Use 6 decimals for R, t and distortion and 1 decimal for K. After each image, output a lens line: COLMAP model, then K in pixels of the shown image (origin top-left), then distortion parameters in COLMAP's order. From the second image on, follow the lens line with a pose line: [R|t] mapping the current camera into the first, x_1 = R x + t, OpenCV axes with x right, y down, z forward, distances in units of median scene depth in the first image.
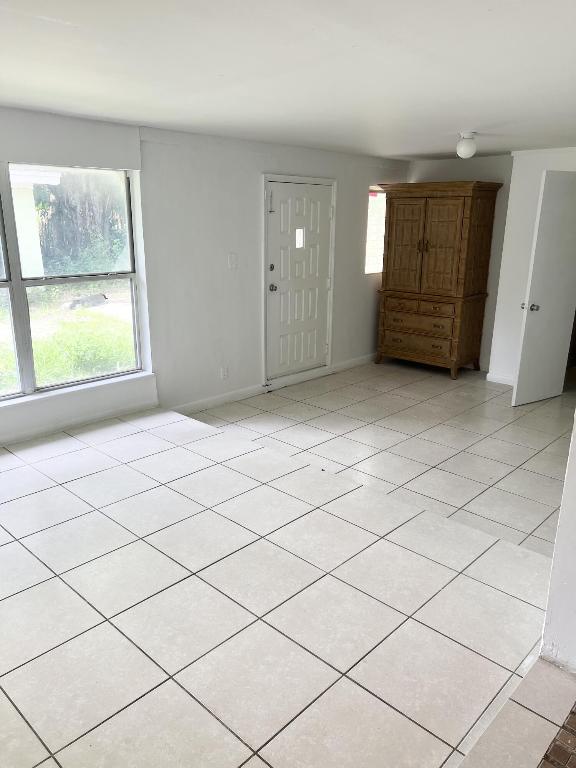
lens RADIAL K [[579.6, 0, 287.3], [0, 579.6, 390.1], [0, 0, 1]] dist [0.070913, -0.055554]
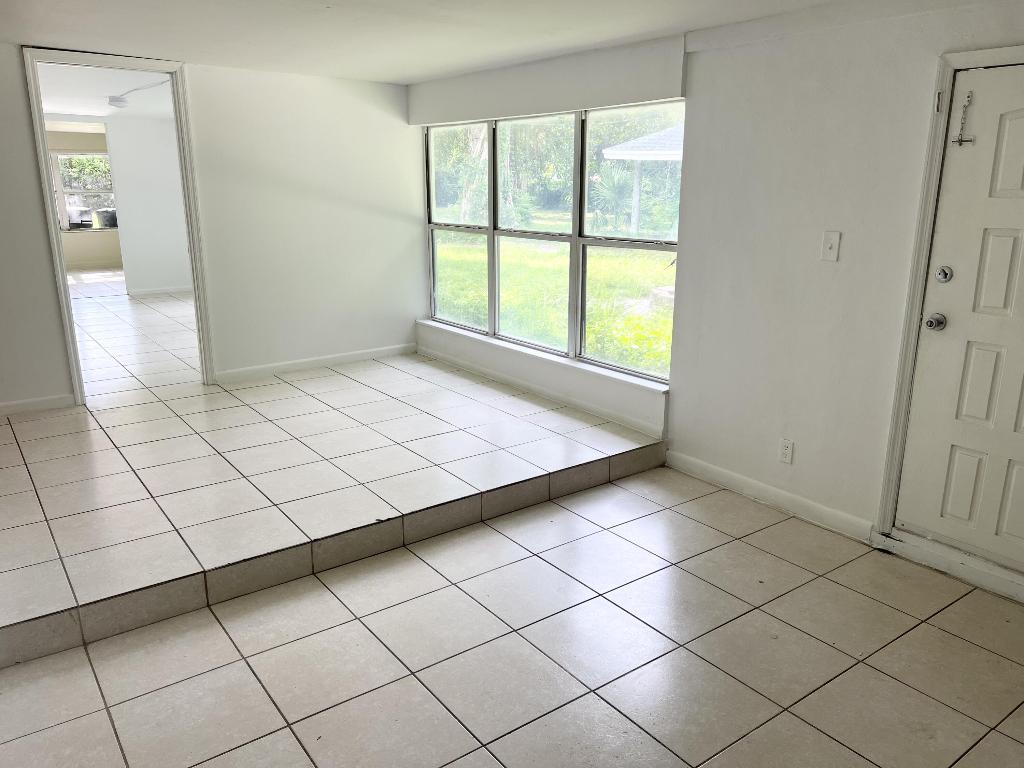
lens RADIAL K [[772.8, 0, 511.8], [0, 772.8, 373.8], [0, 0, 1]] dist [0.070913, -0.055554]
pose [[-0.181305, 0.225444, -0.957238, 0.756727], [-0.282764, 0.920315, 0.270304, -0.272808], [0.941899, 0.319679, -0.103110, 1.024084]]
